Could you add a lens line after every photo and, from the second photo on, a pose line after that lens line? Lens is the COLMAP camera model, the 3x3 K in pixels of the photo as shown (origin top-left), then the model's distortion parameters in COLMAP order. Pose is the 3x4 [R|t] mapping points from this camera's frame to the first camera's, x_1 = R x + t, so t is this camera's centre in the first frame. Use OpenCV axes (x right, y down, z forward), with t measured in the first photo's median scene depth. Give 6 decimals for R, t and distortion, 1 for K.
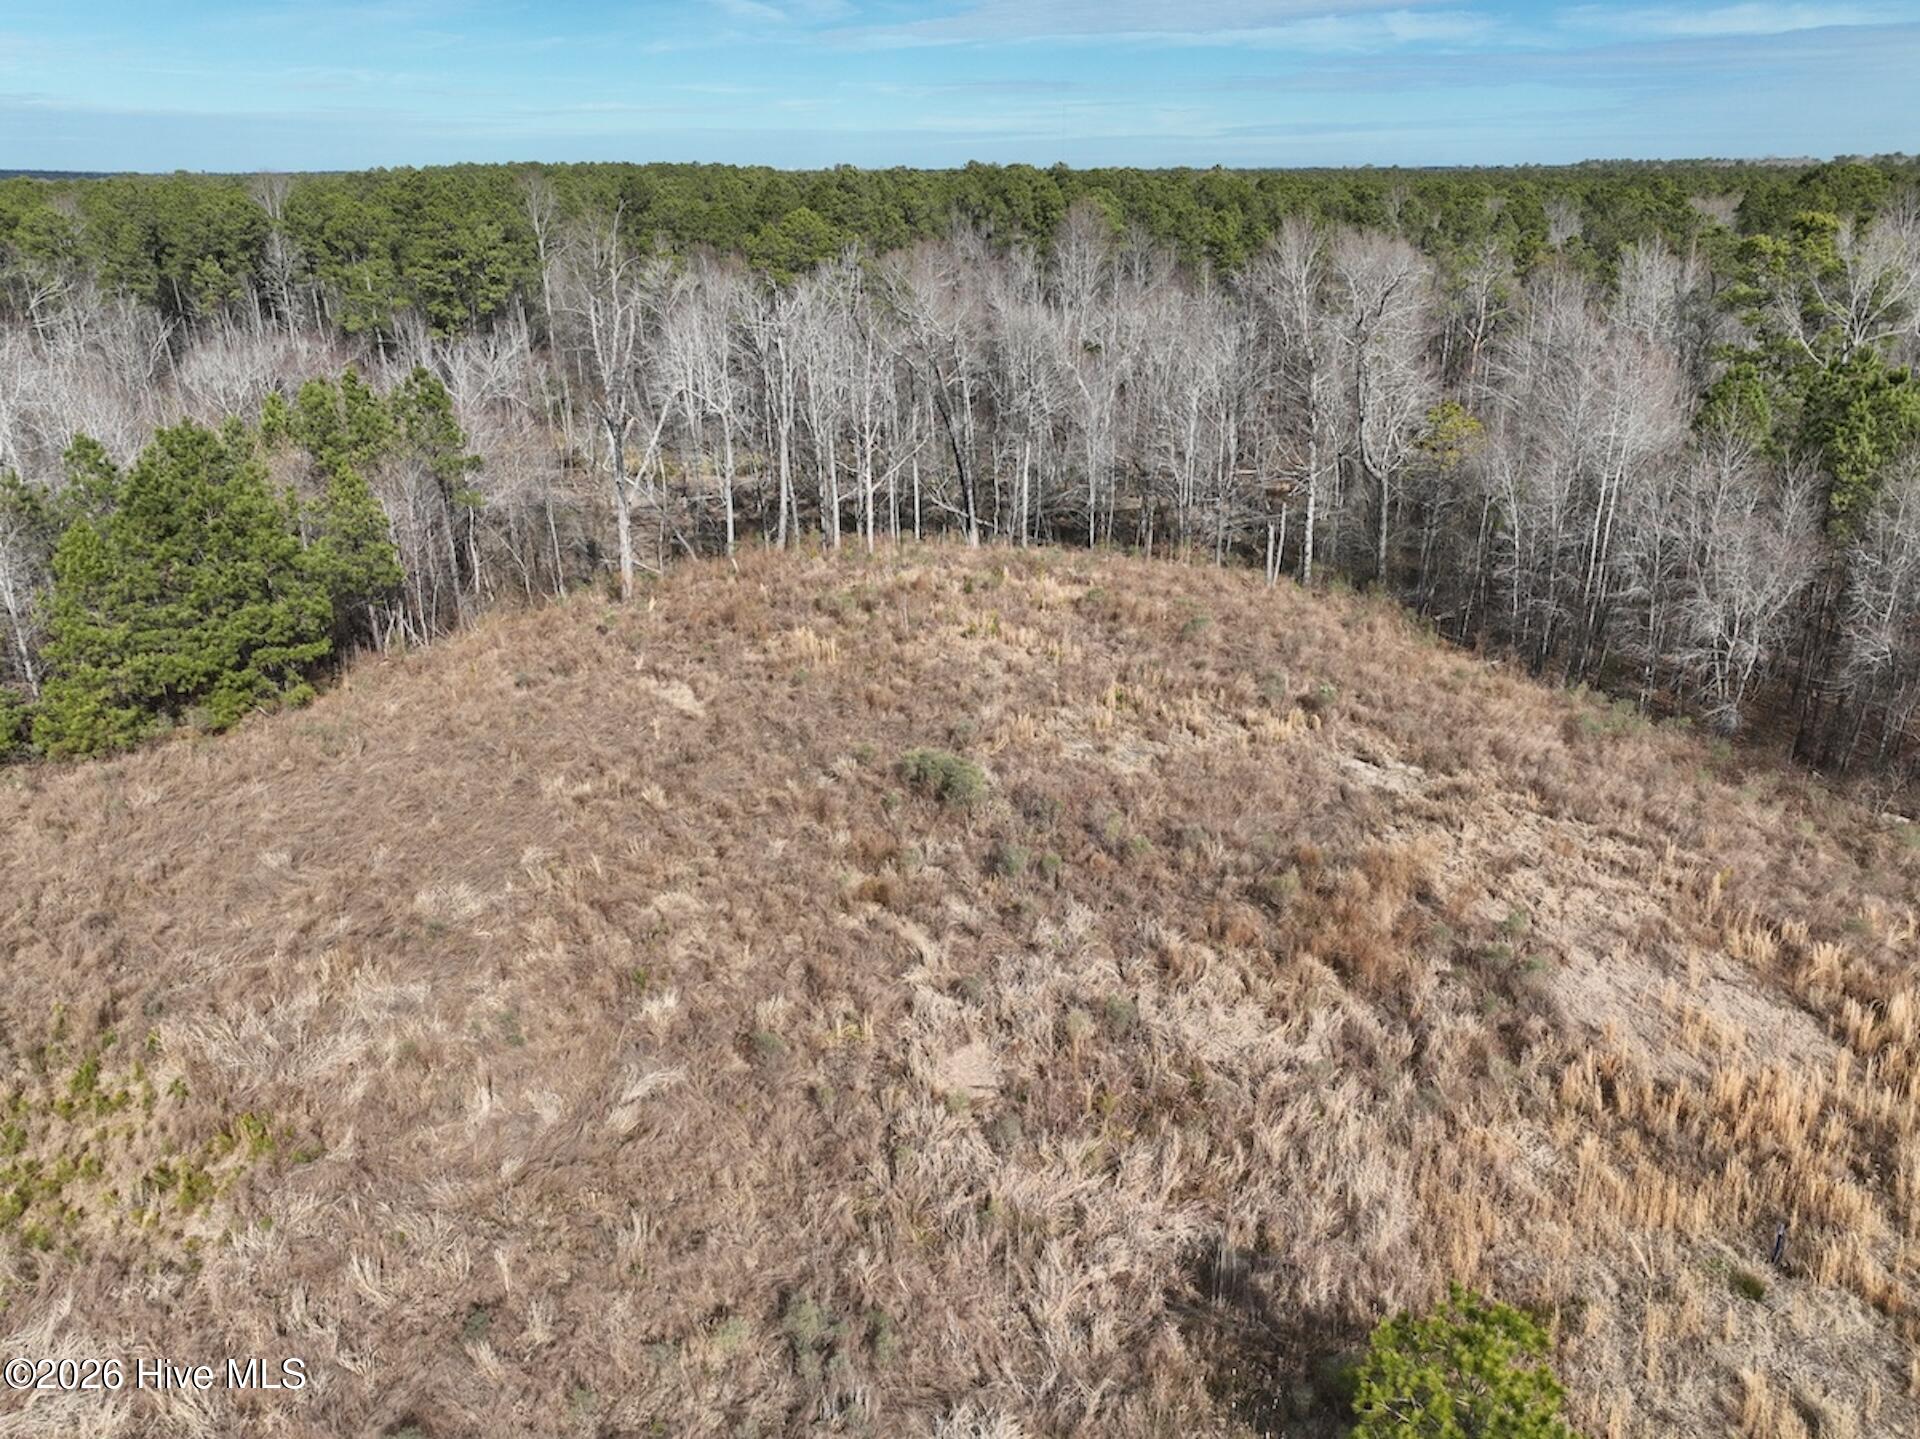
lens RADIAL K [[1364.6, 0, 975.0], [0, 1364.6, 745.6], [0, 0, 1]] dist [0.000918, 0.022419]
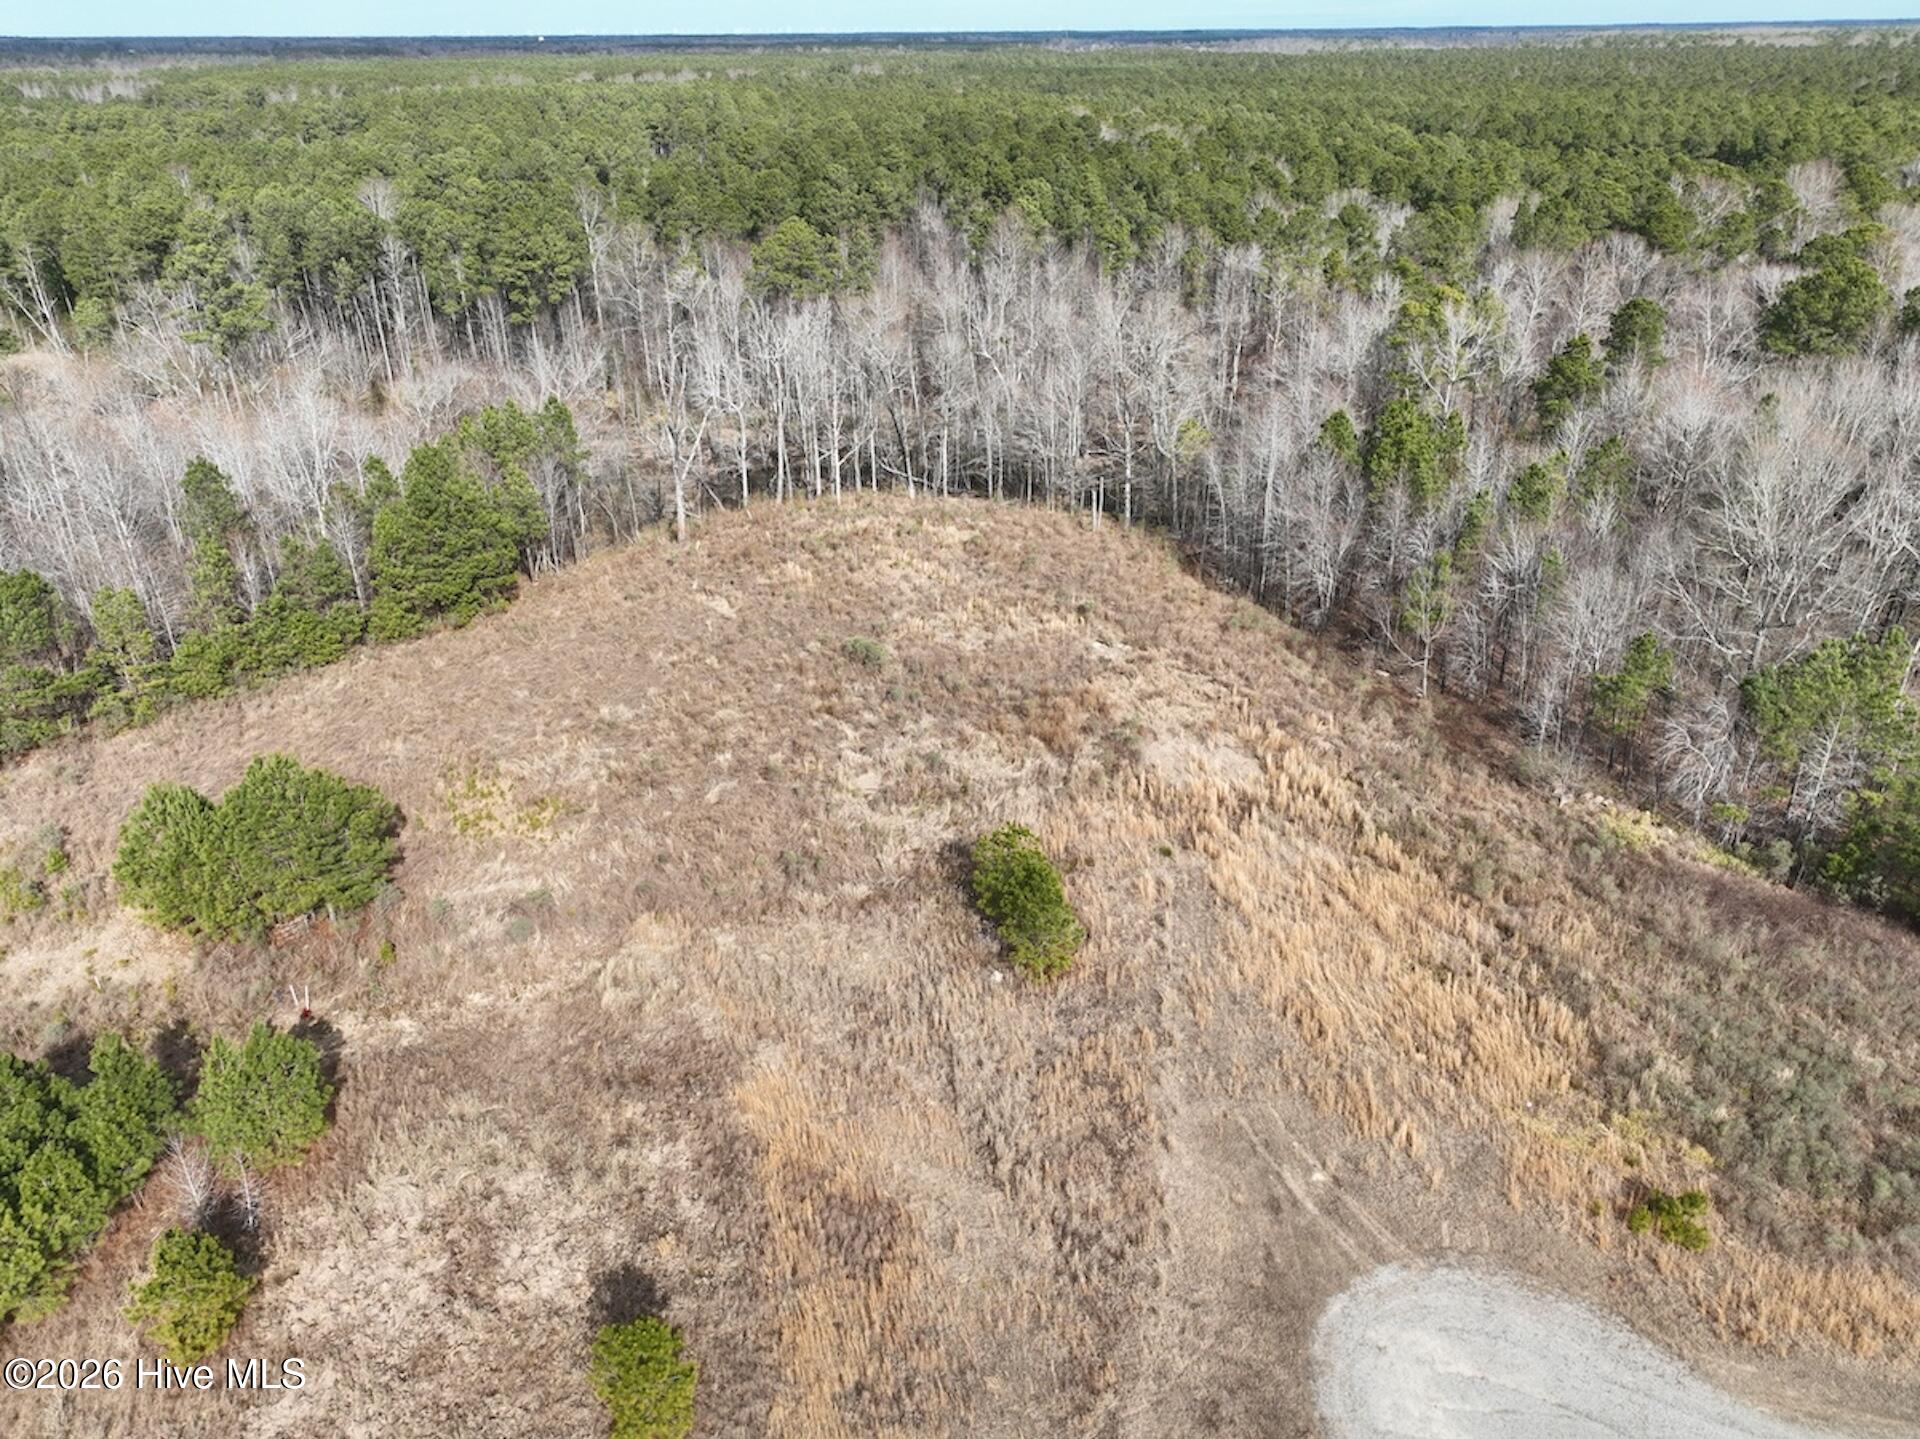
lens RADIAL K [[1364.6, 0, 956.9], [0, 1364.6, 707.6], [0, 0, 1]] dist [0.000918, 0.022419]
pose [[0.999893, -0.000375, -0.014635, 0.119164], [0.001218, 0.998337, 0.057631, -0.007231], [0.014589, -0.057643, 0.998231, -0.807600]]
